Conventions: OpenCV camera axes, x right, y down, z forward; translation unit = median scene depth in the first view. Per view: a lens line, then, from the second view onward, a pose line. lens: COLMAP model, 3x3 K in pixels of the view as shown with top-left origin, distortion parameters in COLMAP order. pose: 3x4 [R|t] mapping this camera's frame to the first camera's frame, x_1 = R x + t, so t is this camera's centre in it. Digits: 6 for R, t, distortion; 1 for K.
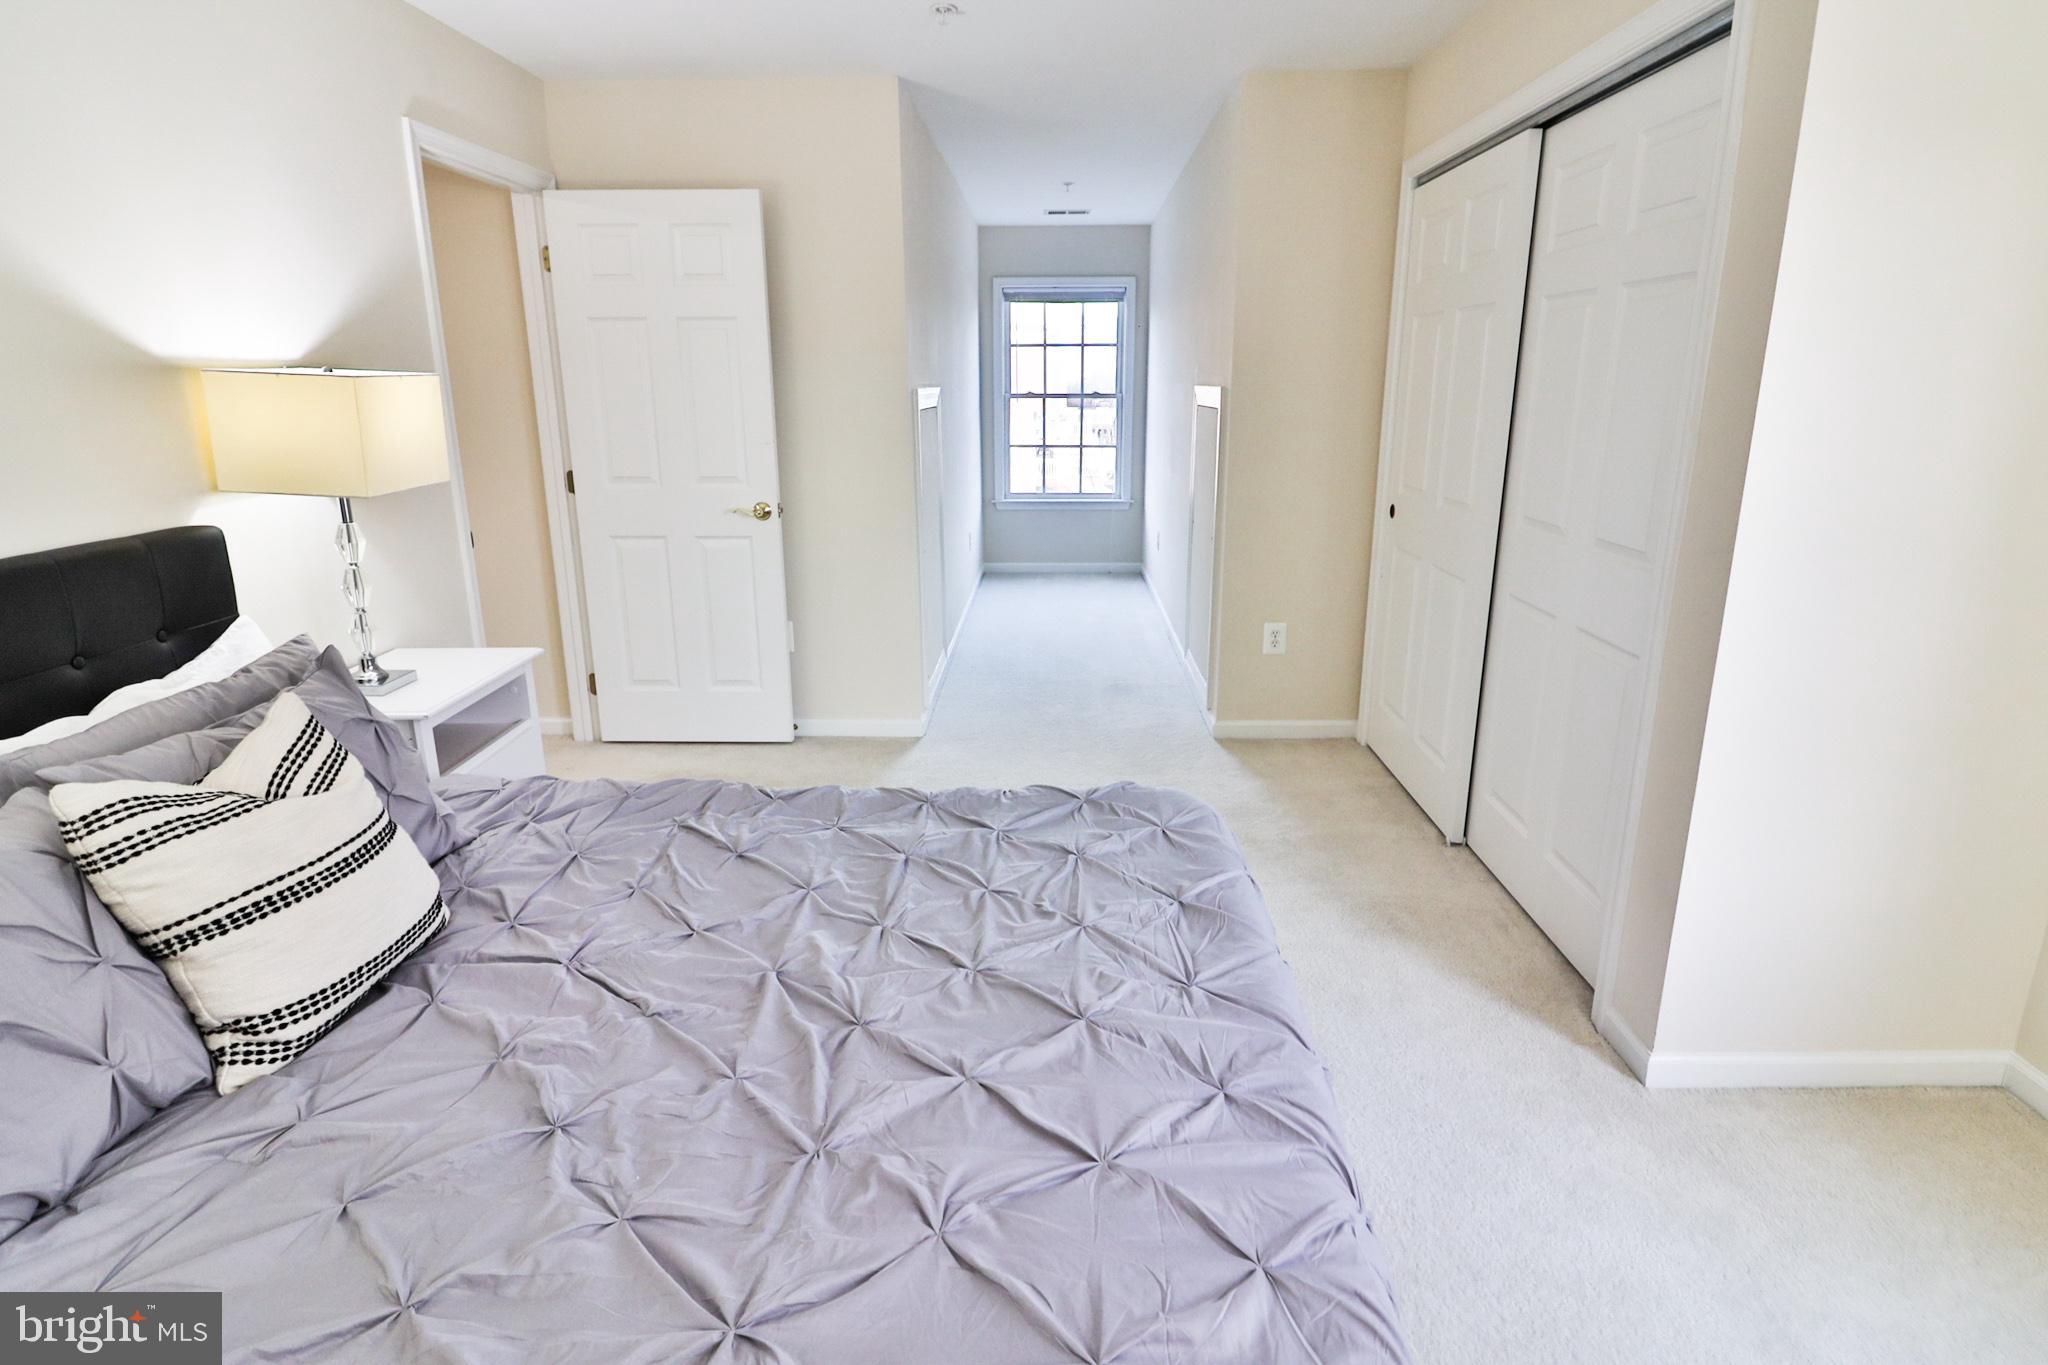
lens RADIAL K [[1053.5, 0, 1029.3], [0, 1053.5, 660.7], [0, 0, 1]] dist [0.000253, -0.013967]
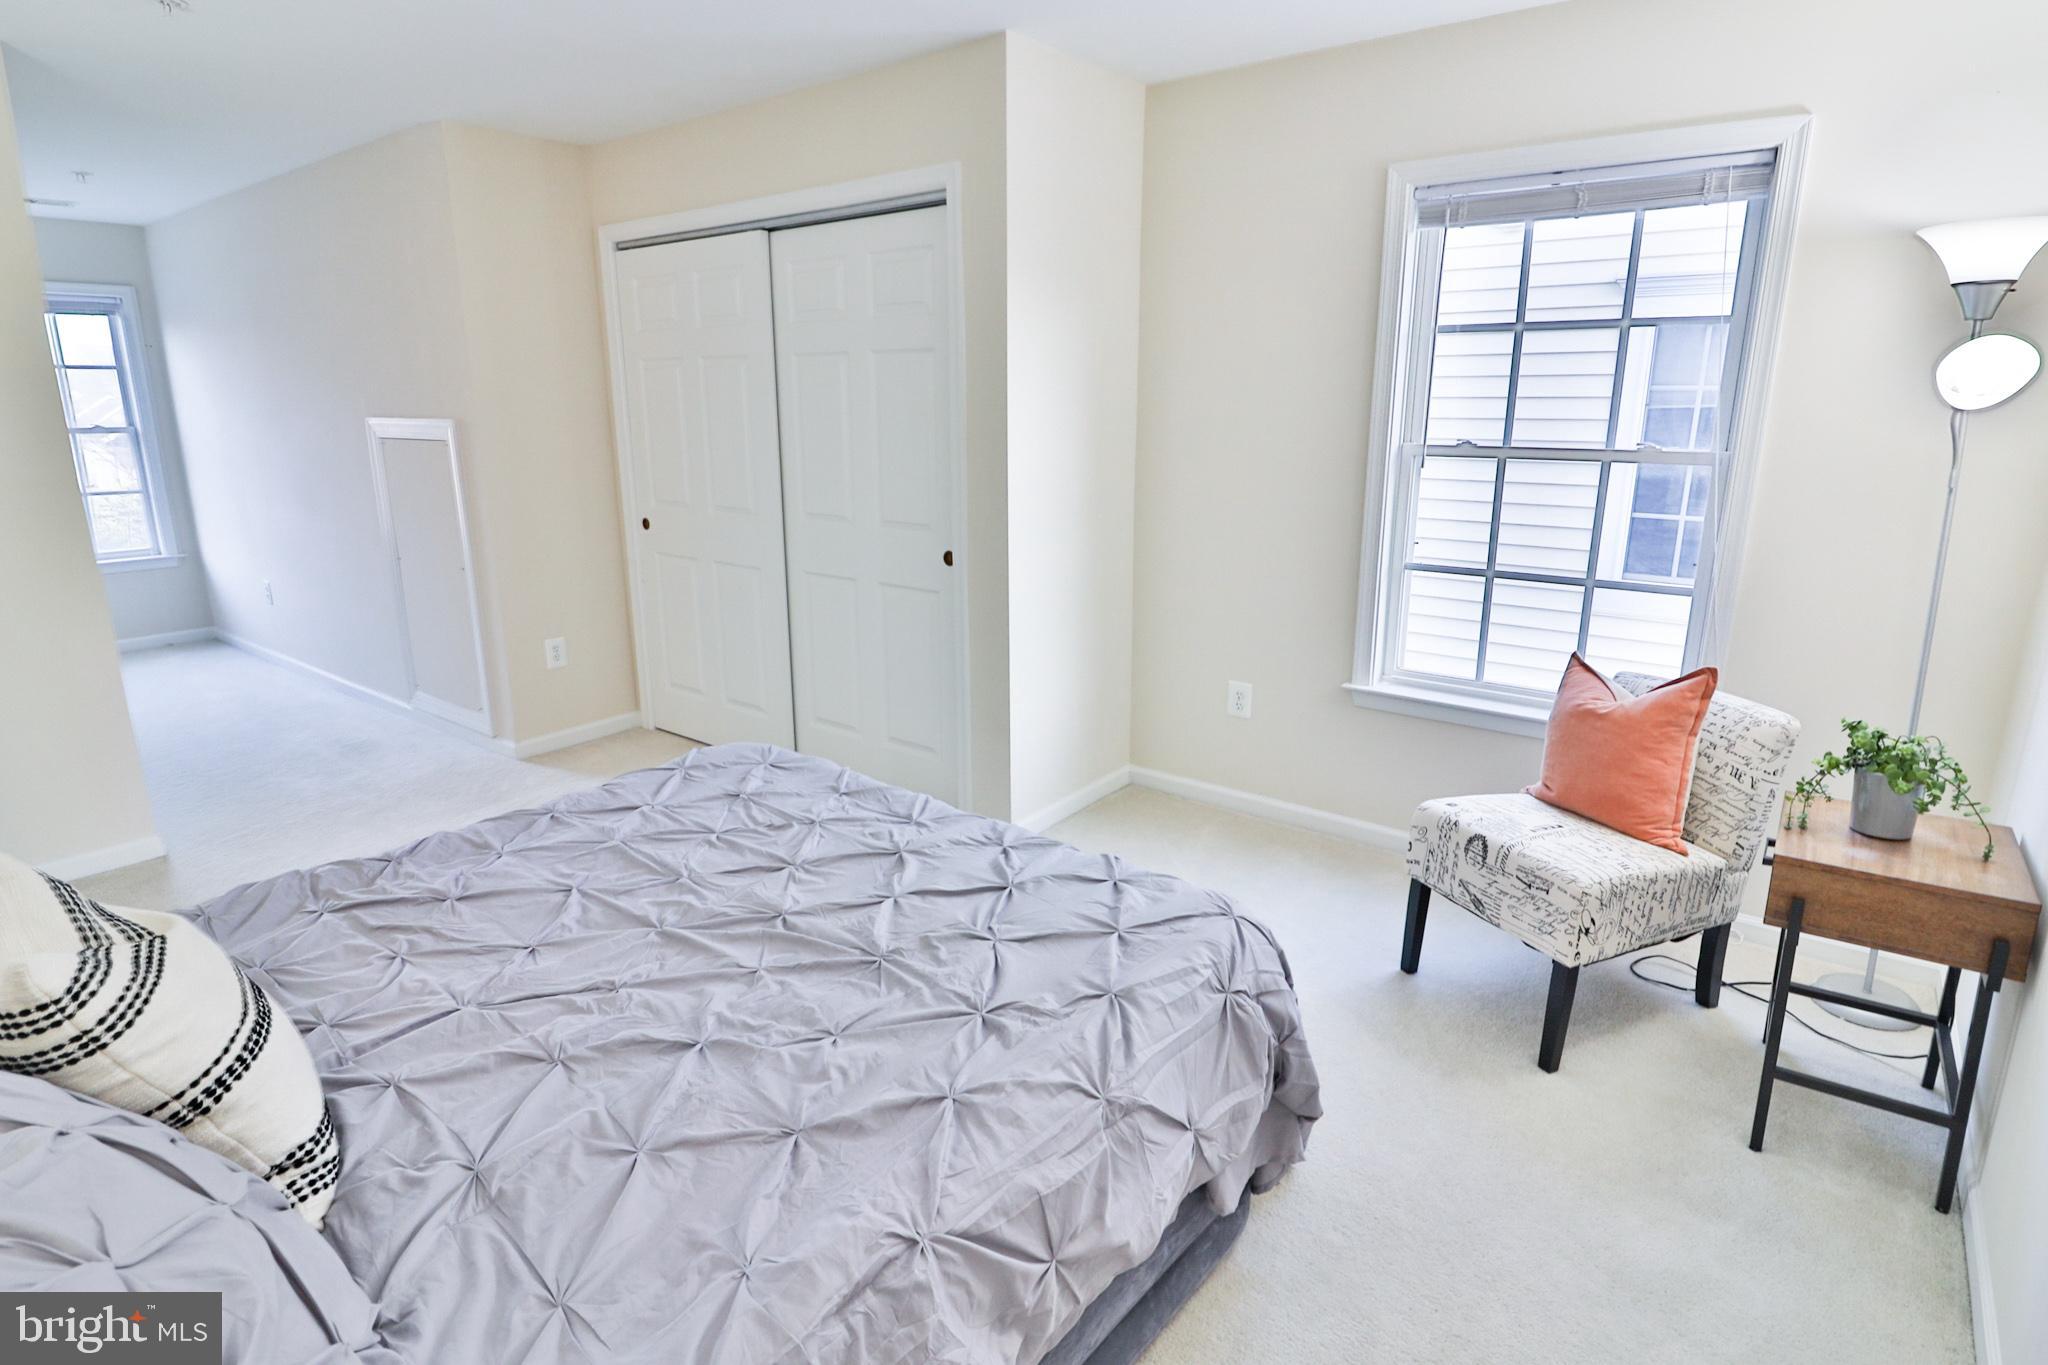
lens RADIAL K [[1053.5, 0, 1029.3], [0, 1053.5, 660.7], [0, 0, 1]] dist [0.000253, -0.013967]
pose [[0.581891, -0.189220, 0.790948, -0.525668], [0.205450, 0.975213, 0.082155, -0.003844], [-0.786888, 0.114695, 0.606343, -0.038843]]
